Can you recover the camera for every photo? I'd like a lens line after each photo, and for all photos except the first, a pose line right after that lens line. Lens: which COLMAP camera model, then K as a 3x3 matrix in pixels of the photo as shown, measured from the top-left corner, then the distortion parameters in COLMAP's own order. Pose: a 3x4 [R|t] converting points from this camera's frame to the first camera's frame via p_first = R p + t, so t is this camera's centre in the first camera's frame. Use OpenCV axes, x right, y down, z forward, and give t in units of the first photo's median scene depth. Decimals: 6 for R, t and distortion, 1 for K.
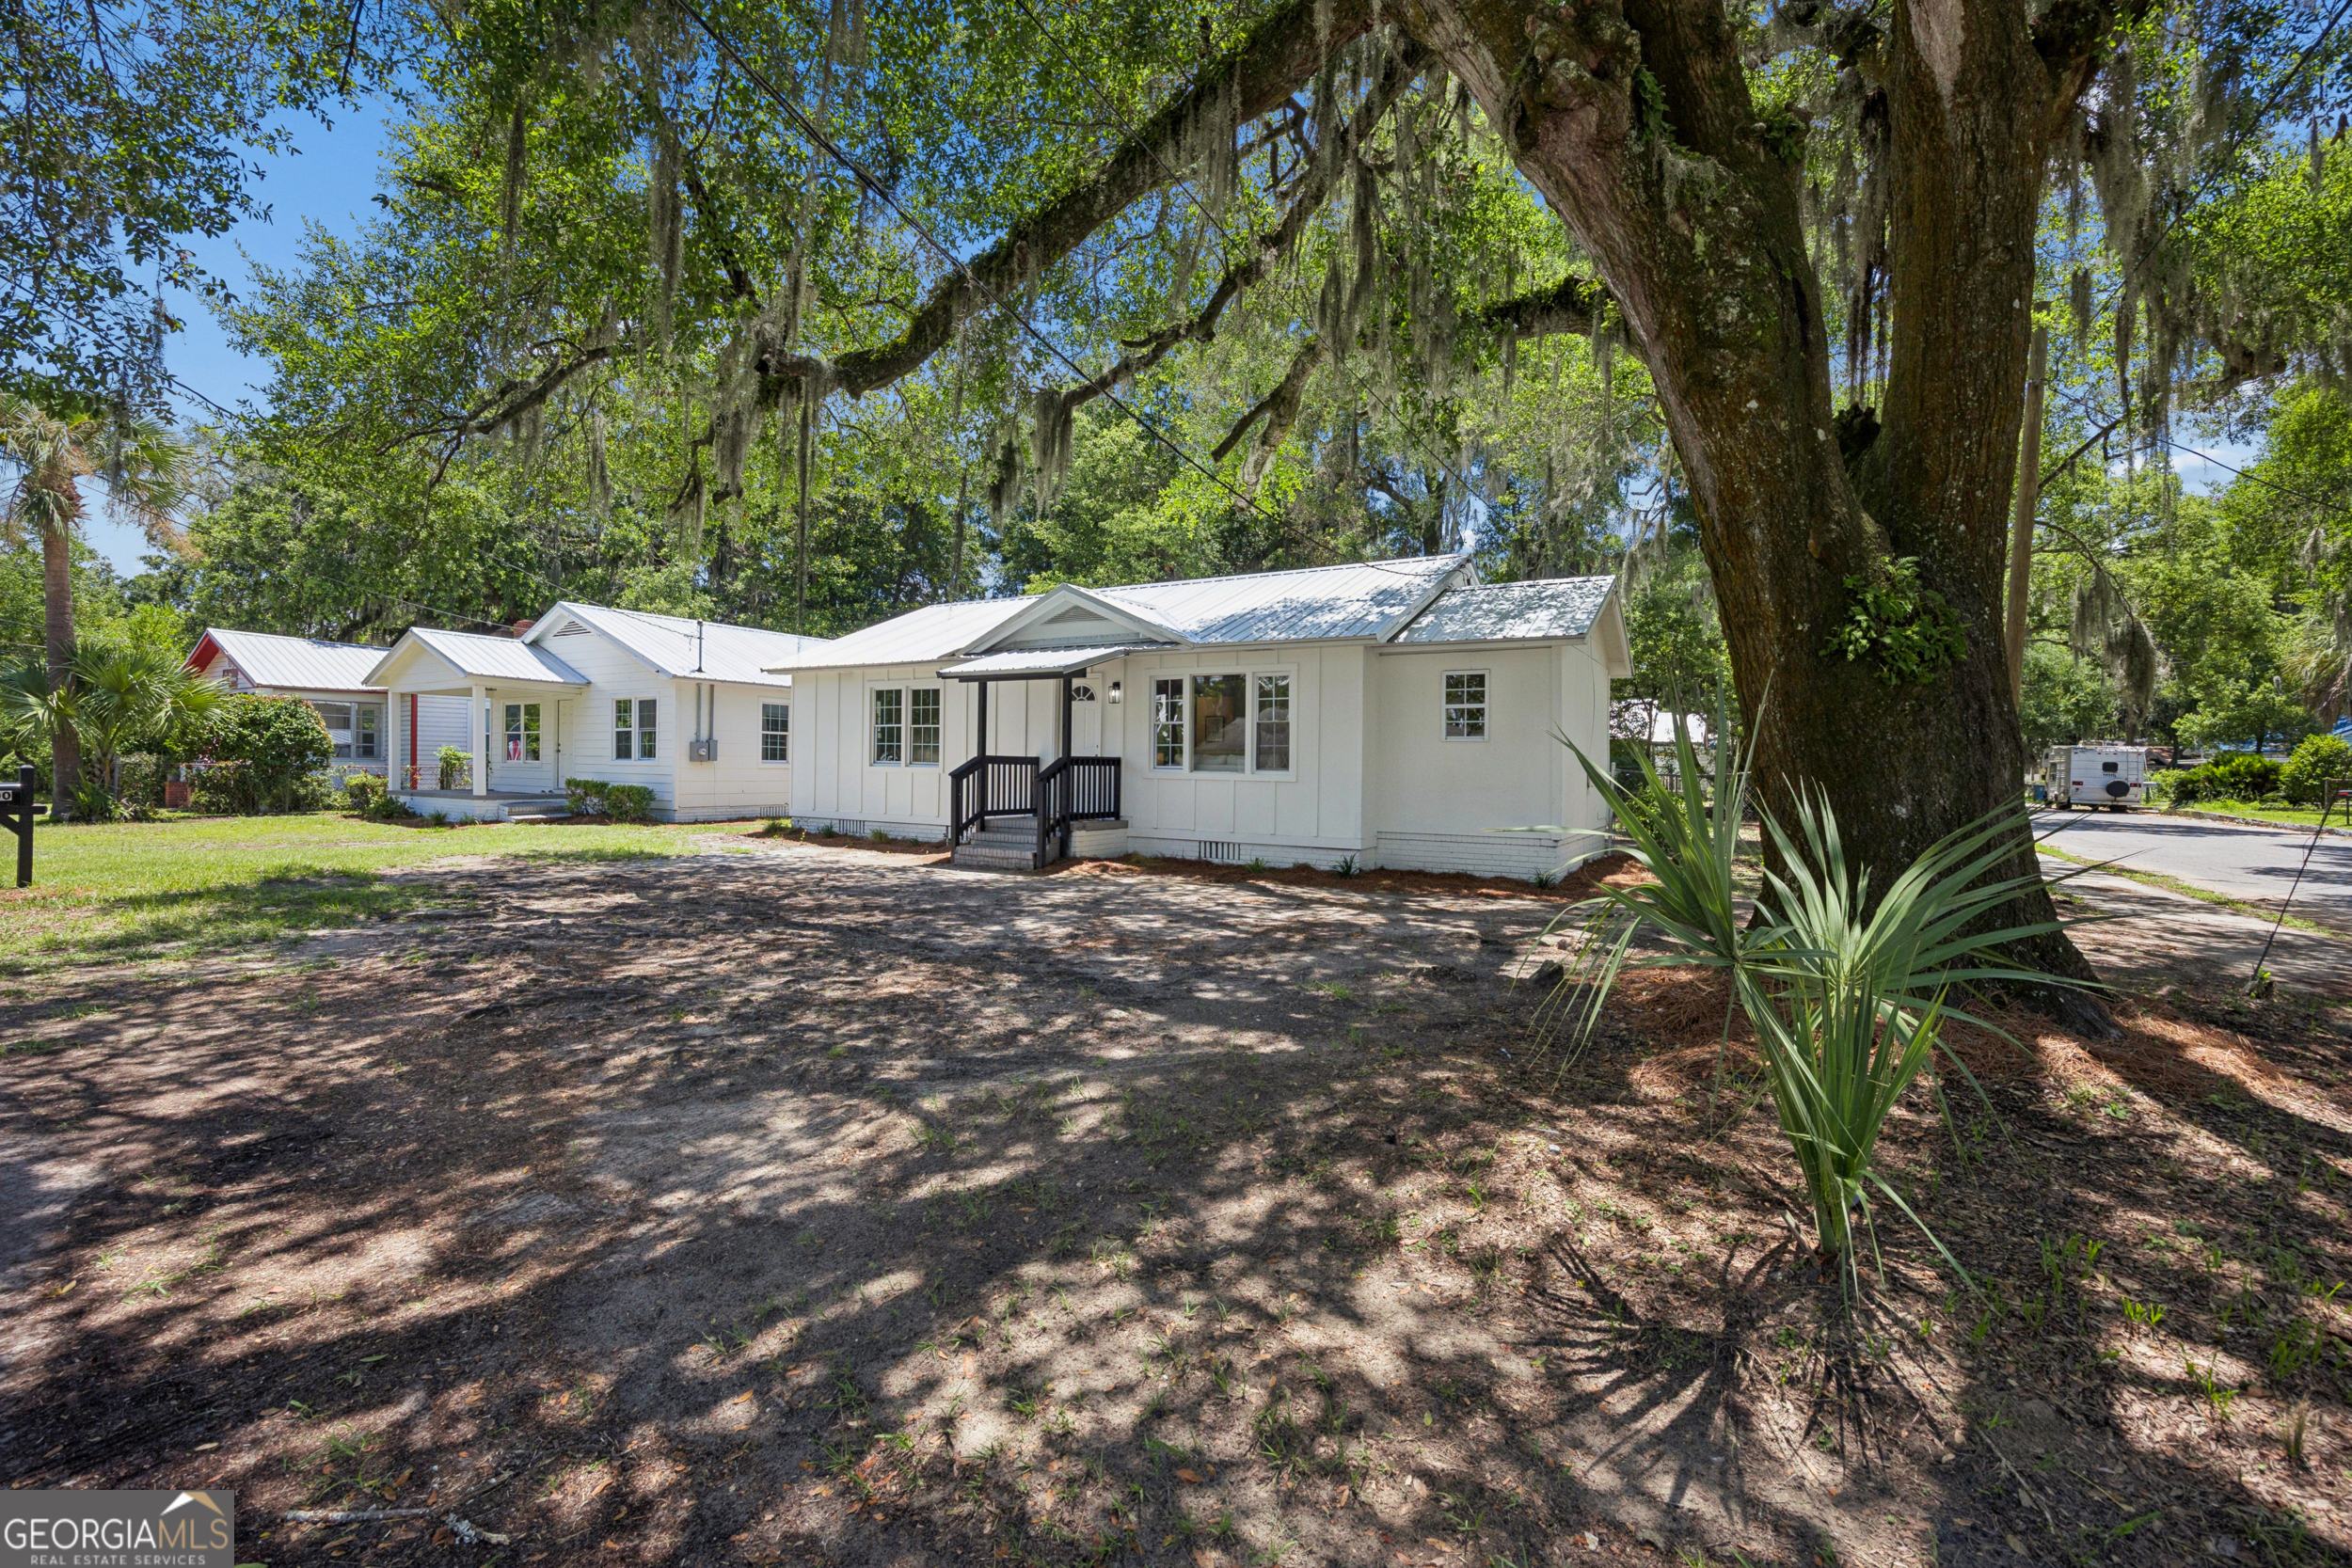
lens RADIAL K [[1024.4, 0, 1181.3], [0, 1024.4, 772.1], [0, 0, 1]] dist [-0.000370, -0.000033]
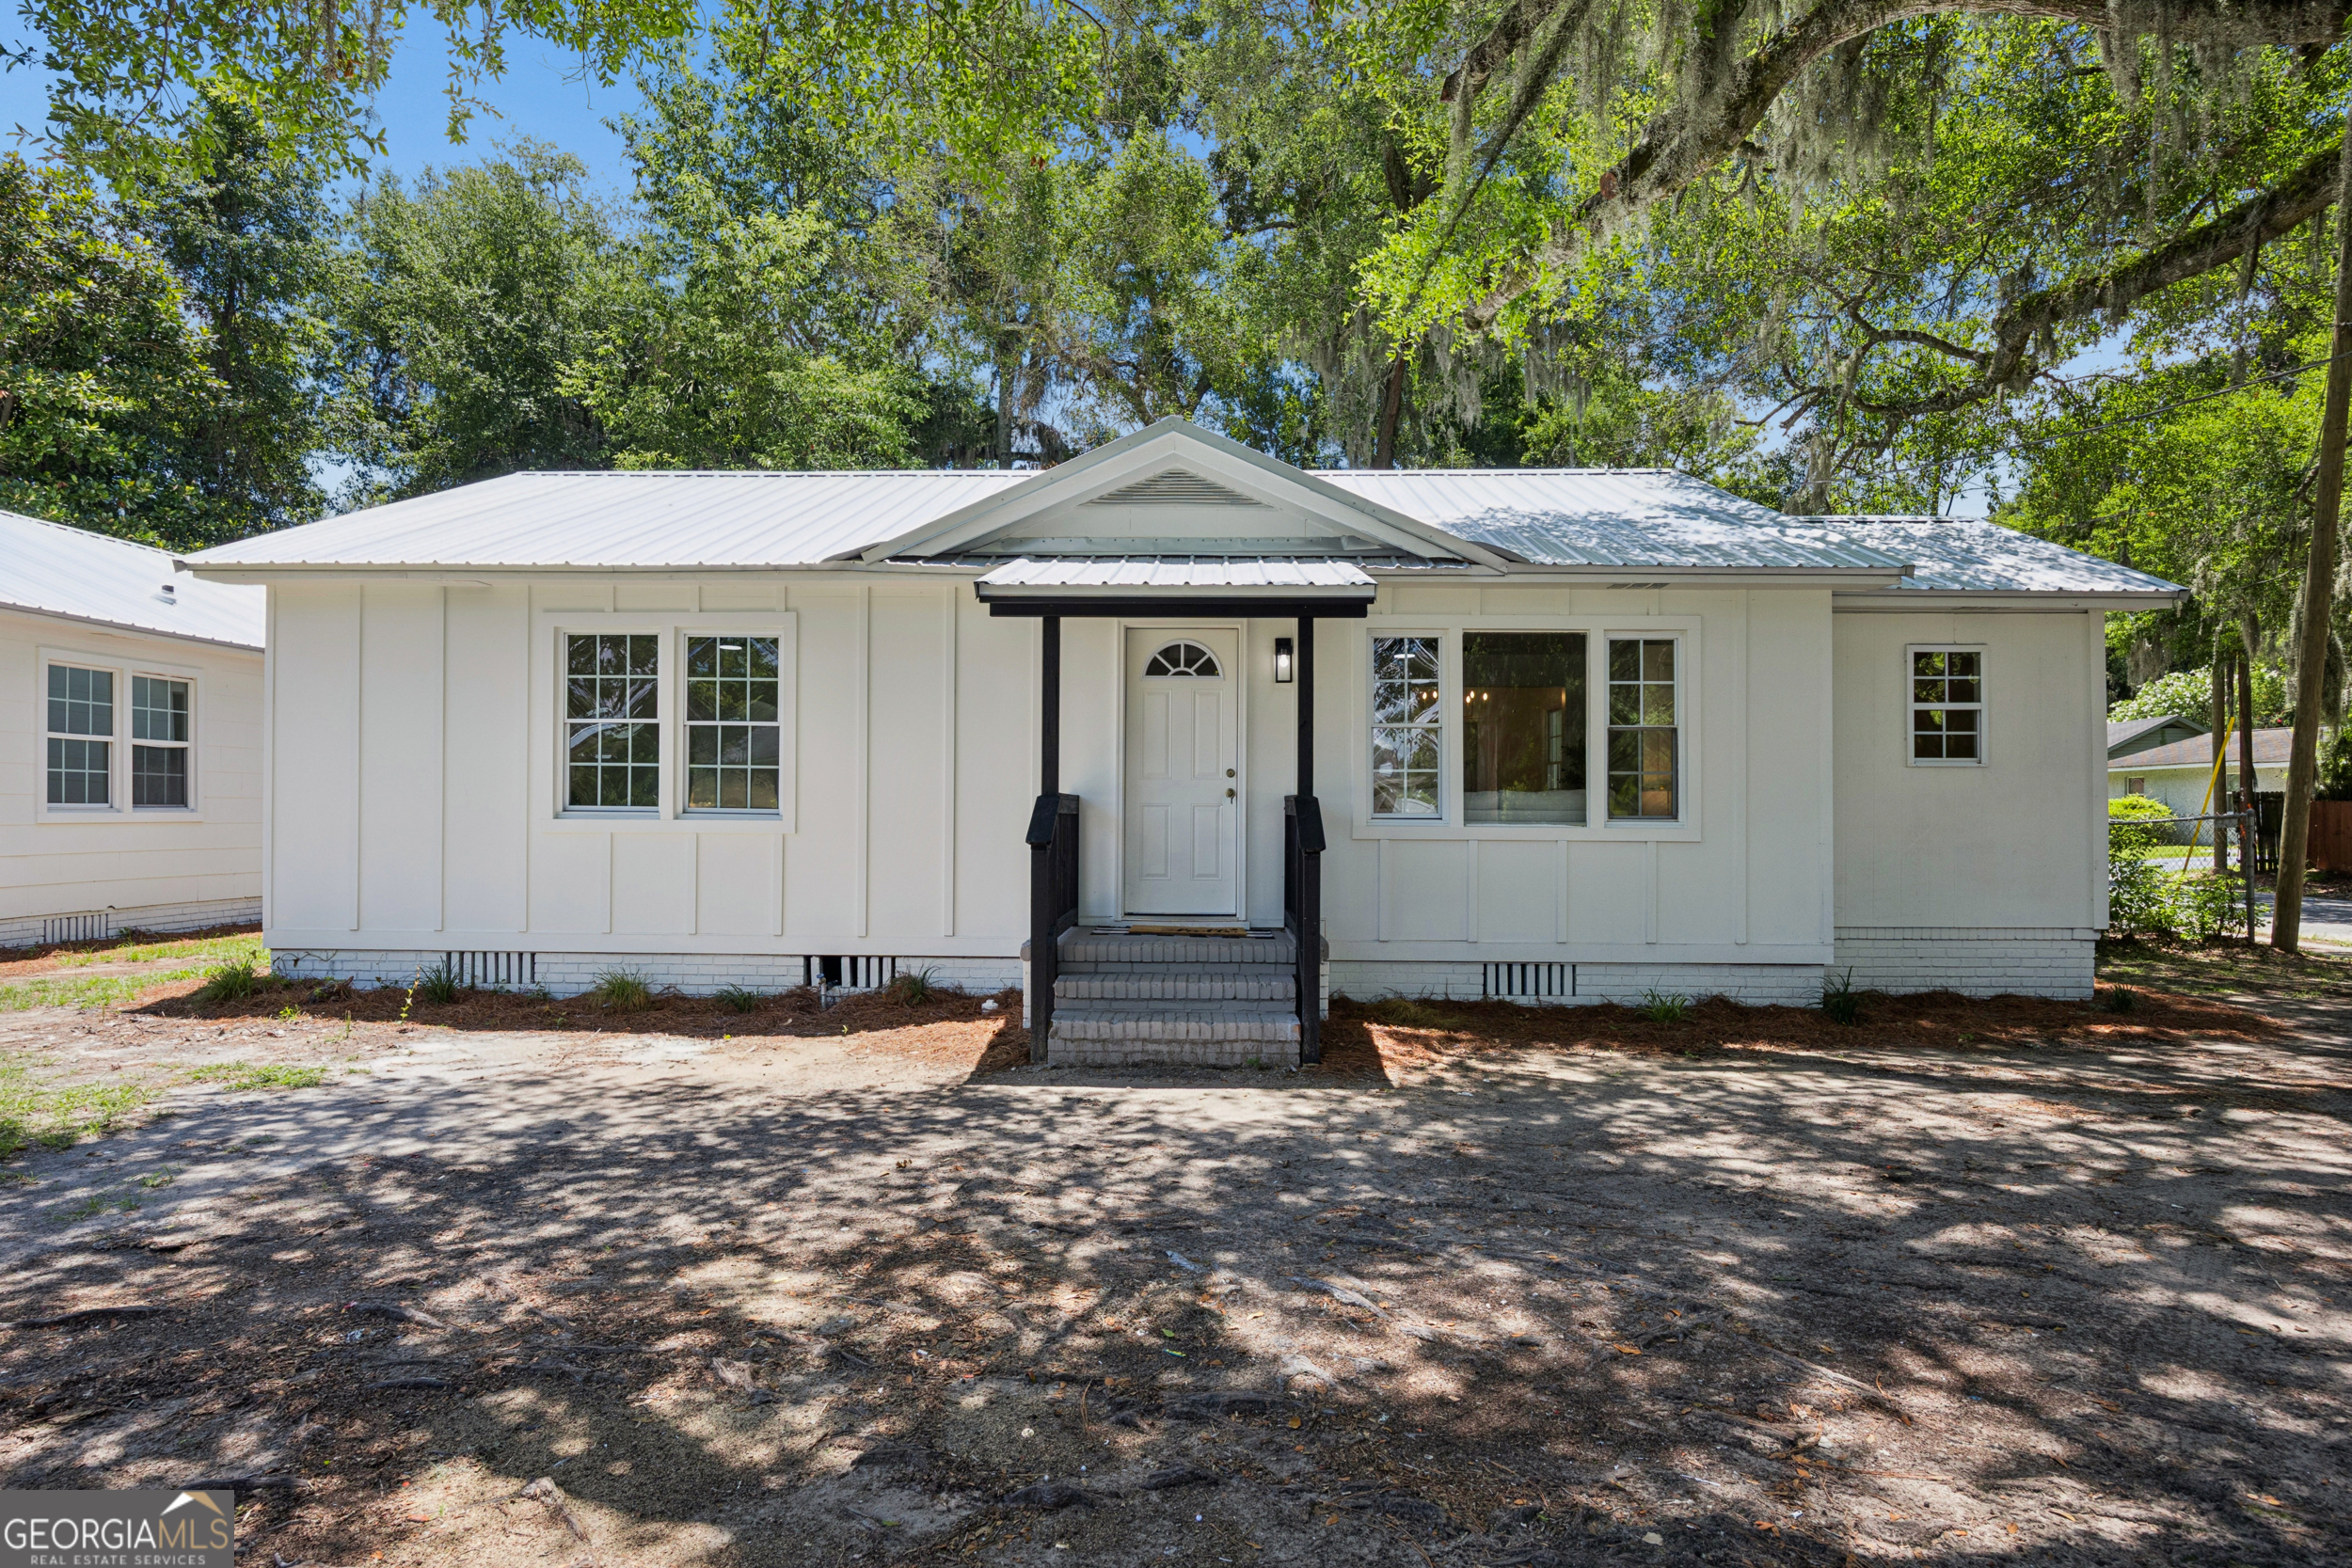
lens RADIAL K [[1258.2, 0, 1183.6], [0, 1258.2, 804.2], [0, 0, 1]] dist [-0.003115, -0.002746]
pose [[0.865908, -0.006995, 0.500154, -0.405890], [0.009120, 0.999957, -0.001805, -0.009922], [-0.500120, 0.006125, 0.865934, 0.527910]]
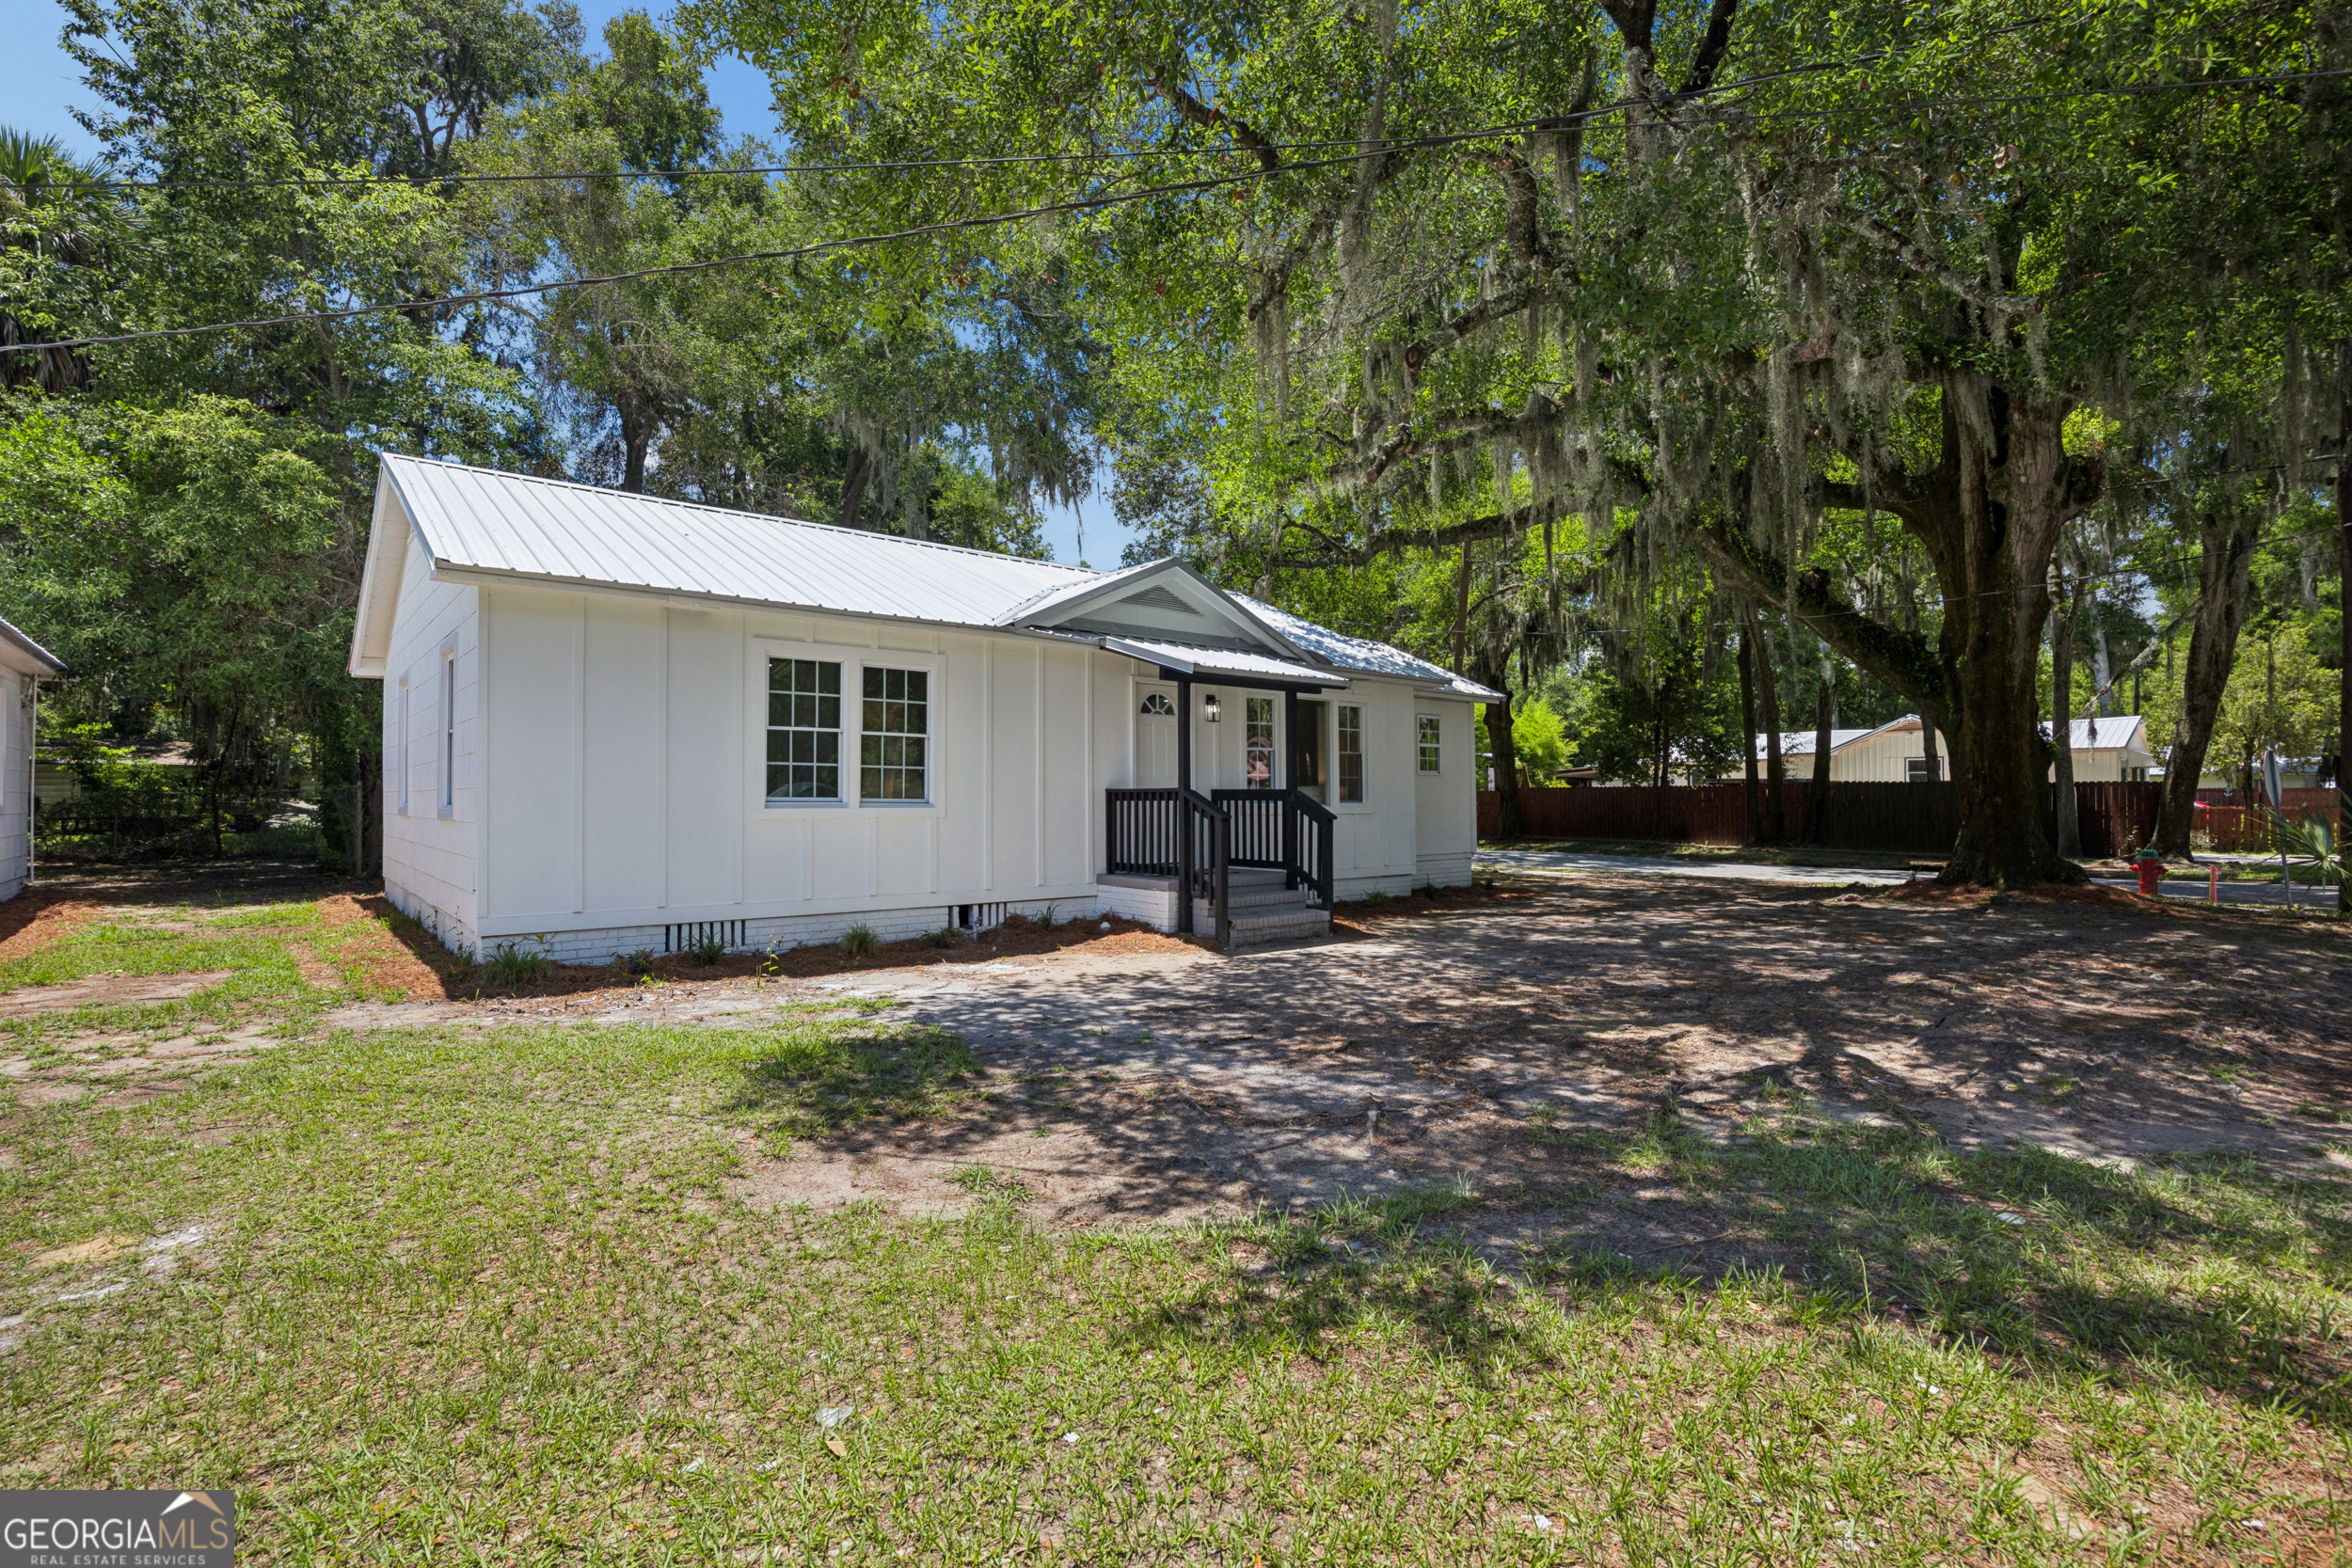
lens RADIAL K [[1066.7, 0, 1182.0], [0, 1066.7, 793.4], [0, 0, 1]] dist [-0.014436, -0.001191]
pose [[0.321111, -0.010558, 0.946983, -0.875919], [0.007894, 0.999933, 0.008472, -0.018793], [-0.947009, 0.004755, 0.321173, 0.771949]]
